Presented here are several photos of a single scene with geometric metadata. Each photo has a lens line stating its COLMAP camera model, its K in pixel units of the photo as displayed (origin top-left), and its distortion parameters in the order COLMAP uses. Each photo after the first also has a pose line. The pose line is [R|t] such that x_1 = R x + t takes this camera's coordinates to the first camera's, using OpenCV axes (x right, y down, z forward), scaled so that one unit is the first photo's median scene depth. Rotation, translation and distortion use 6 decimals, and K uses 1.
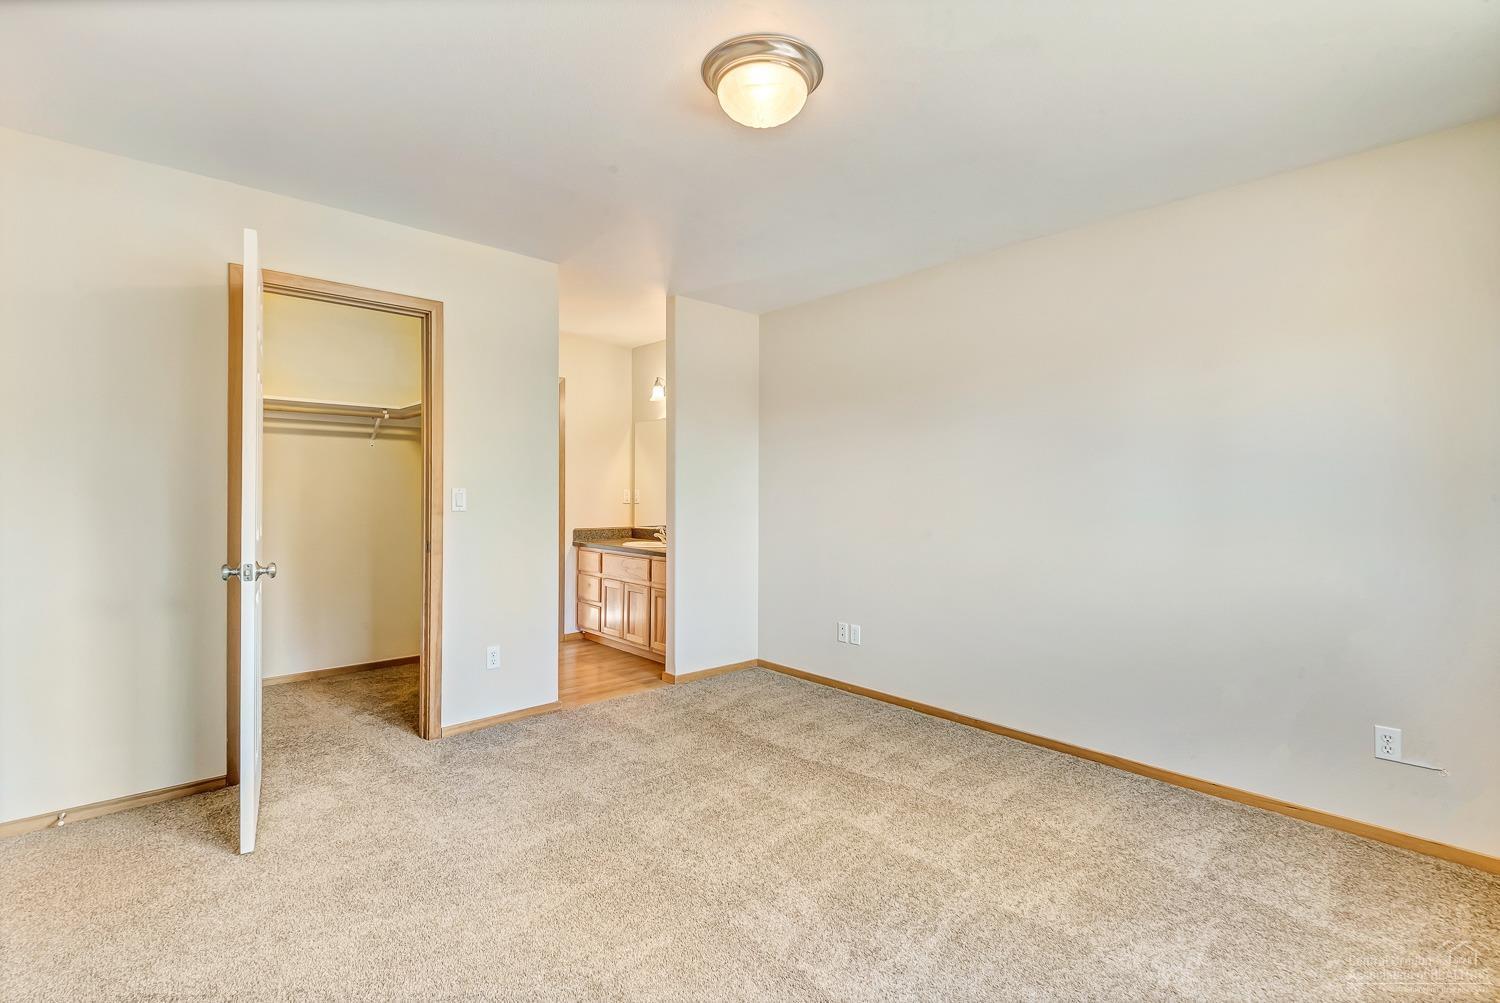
lens RADIAL K [[691.7, 0, 752.1], [0, 691.7, 500.5], [0, 0, 1]] dist [0.006455, -0.009985]
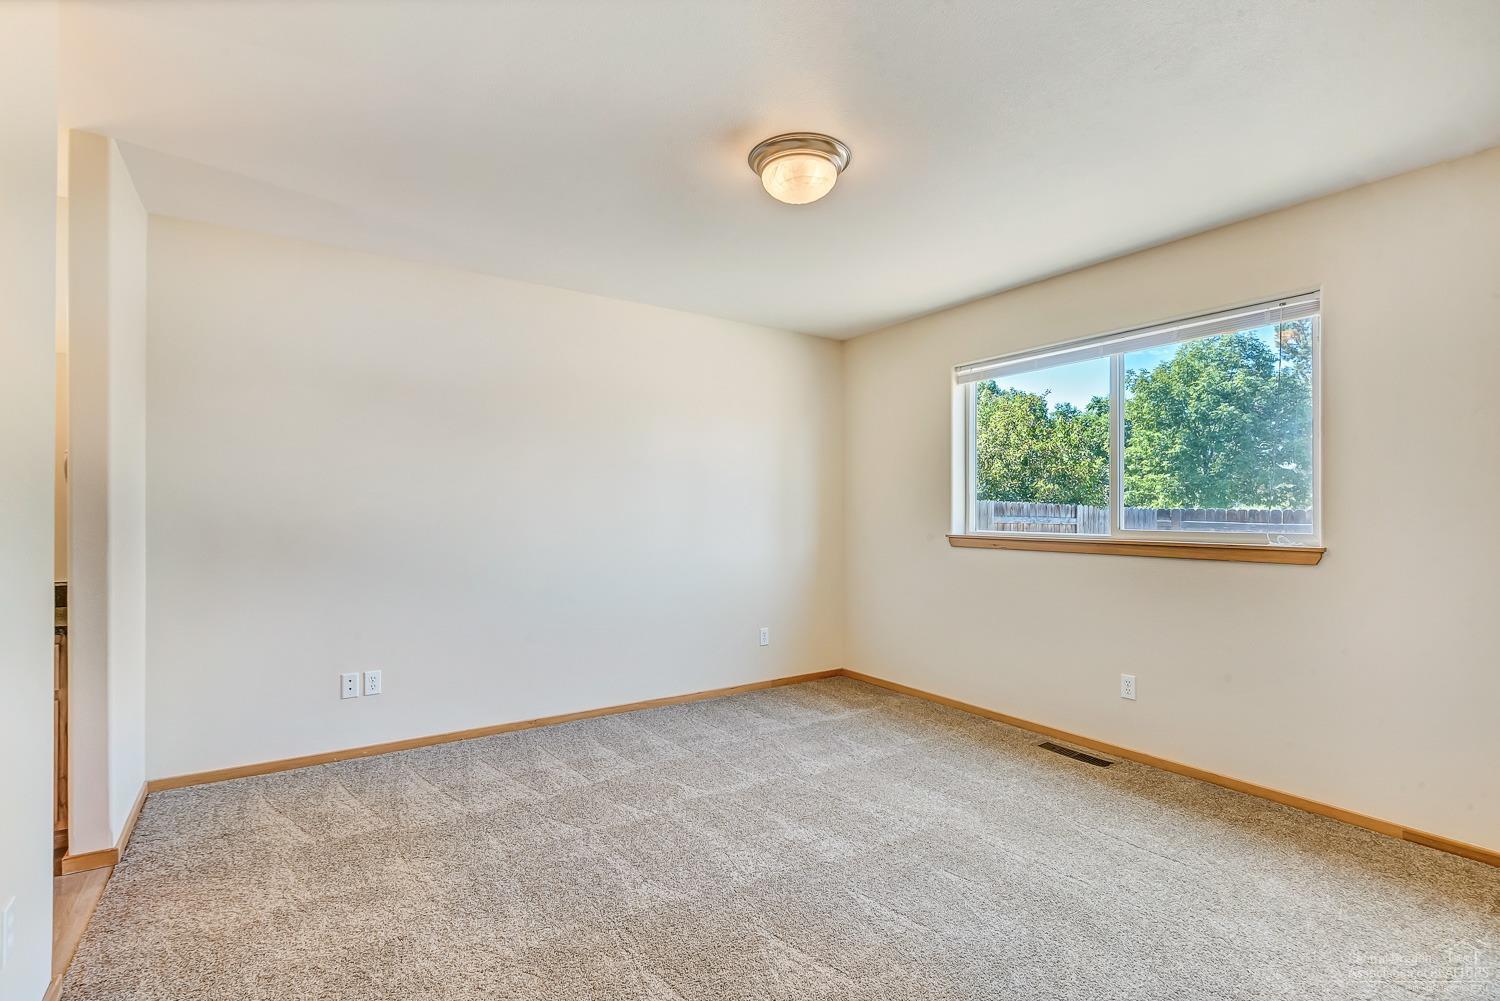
lens RADIAL K [[691.7, 0, 740.1], [0, 691.7, 511.0], [0, 0, 1]] dist [0.006455, -0.009985]
pose [[0.136772, -0.002726, 0.990599, -0.728406], [0.008028, 0.999966, 0.001644, -0.004091], [-0.990570, 0.007728, 0.136789, 0.575338]]
